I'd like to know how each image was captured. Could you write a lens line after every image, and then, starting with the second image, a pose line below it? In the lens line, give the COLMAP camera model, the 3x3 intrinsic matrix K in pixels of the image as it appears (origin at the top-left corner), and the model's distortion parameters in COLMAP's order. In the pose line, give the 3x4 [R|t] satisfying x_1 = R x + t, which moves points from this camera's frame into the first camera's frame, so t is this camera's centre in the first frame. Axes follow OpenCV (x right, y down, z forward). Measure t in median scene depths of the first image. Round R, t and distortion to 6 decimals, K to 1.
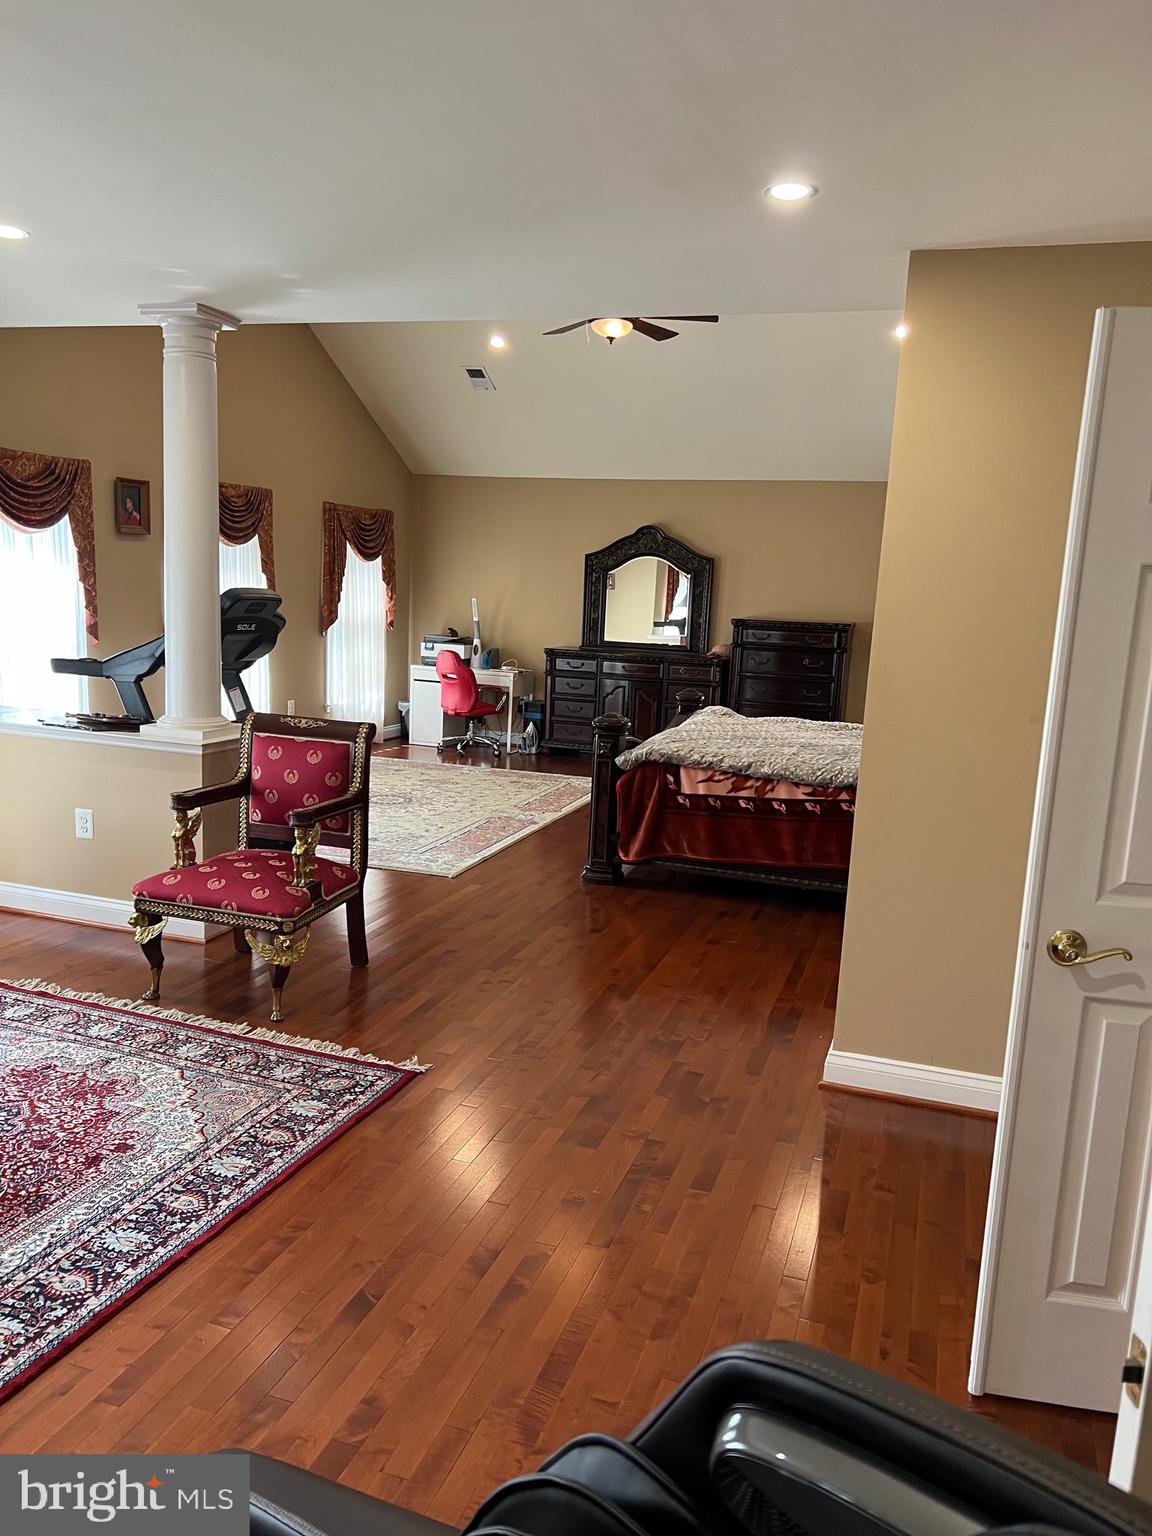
lens RADIAL K [[1154.2, 0, 569.7], [0, 1154.2, 772.6], [0, 0, 1]] dist [0.049043, -0.060639]
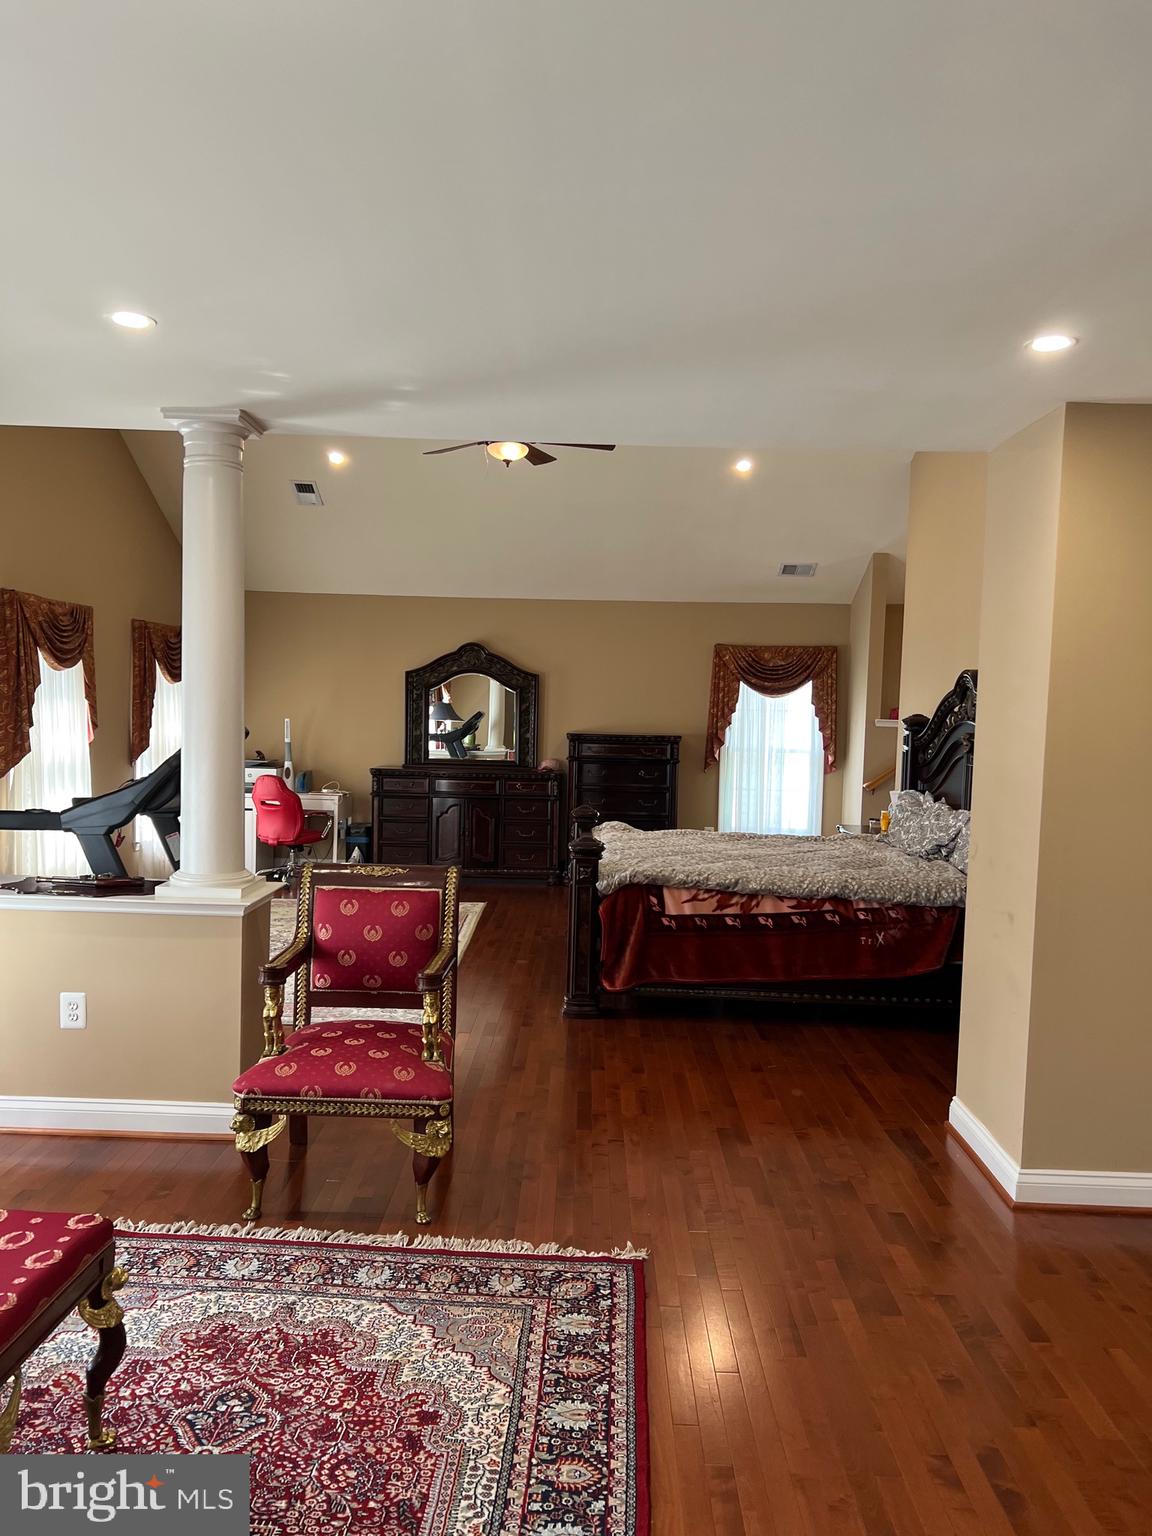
lens RADIAL K [[1154.2, 0, 573.6], [0, 1154.2, 768.2], [0, 0, 1]] dist [0.049043, -0.060639]
pose [[0.954312, -0.038117, 0.296371, -0.320250], [0.066619, 0.994007, -0.086671, -0.032018], [-0.291292, 0.102455, 0.951132, 0.094289]]
